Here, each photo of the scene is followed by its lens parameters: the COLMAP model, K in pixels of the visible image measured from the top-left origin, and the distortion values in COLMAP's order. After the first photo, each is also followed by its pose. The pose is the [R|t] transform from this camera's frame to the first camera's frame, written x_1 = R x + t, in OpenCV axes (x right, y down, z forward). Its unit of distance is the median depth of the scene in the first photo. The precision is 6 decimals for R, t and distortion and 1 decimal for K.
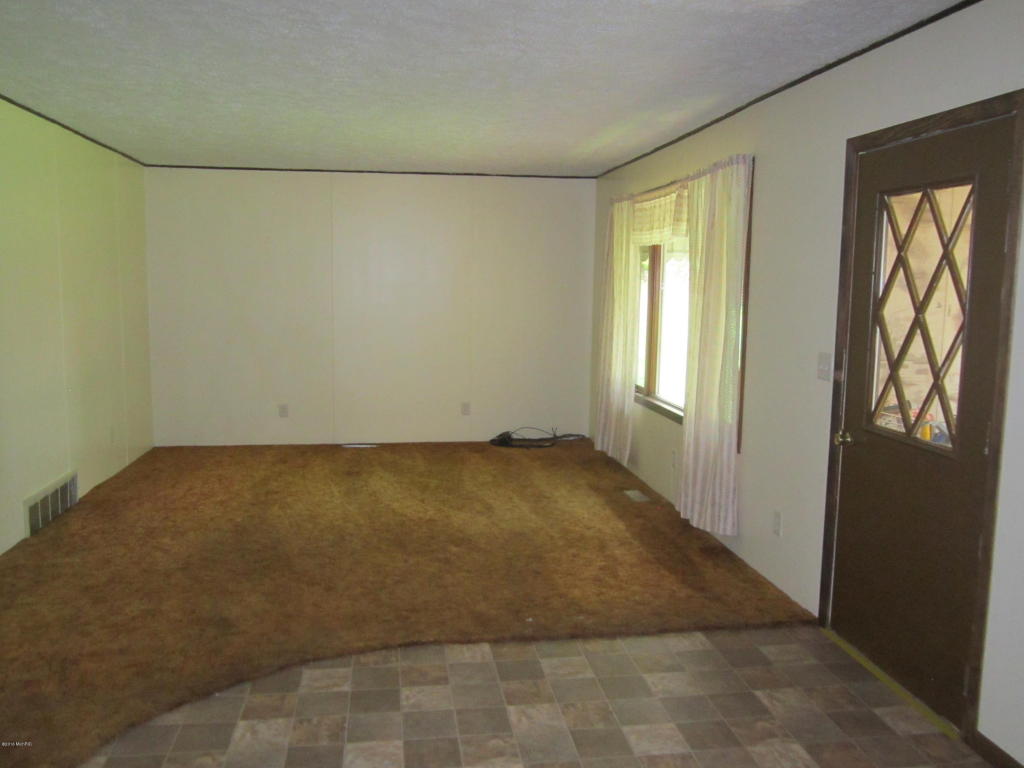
lens RADIAL K [[856.0, 0, 512.0], [0, 856.0, 384.0], [0, 0, 1]] dist [-0.035100, 0.006797]
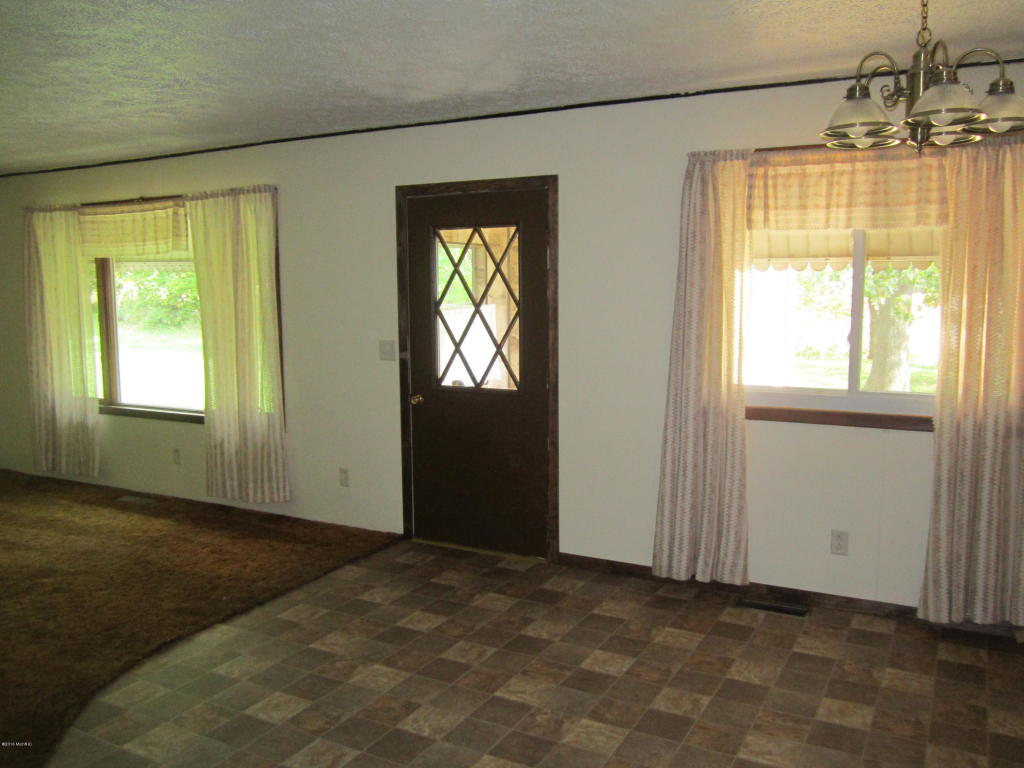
lens RADIAL K [[856.0, 0, 512.0], [0, 856.0, 384.0], [0, 0, 1]] dist [-0.035100, 0.006797]
pose [[0.600925, -0.112477, 0.791352, -0.522233], [0.114914, 0.991922, 0.053722, -0.015491], [-0.791002, 0.058655, 0.608996, 0.010269]]
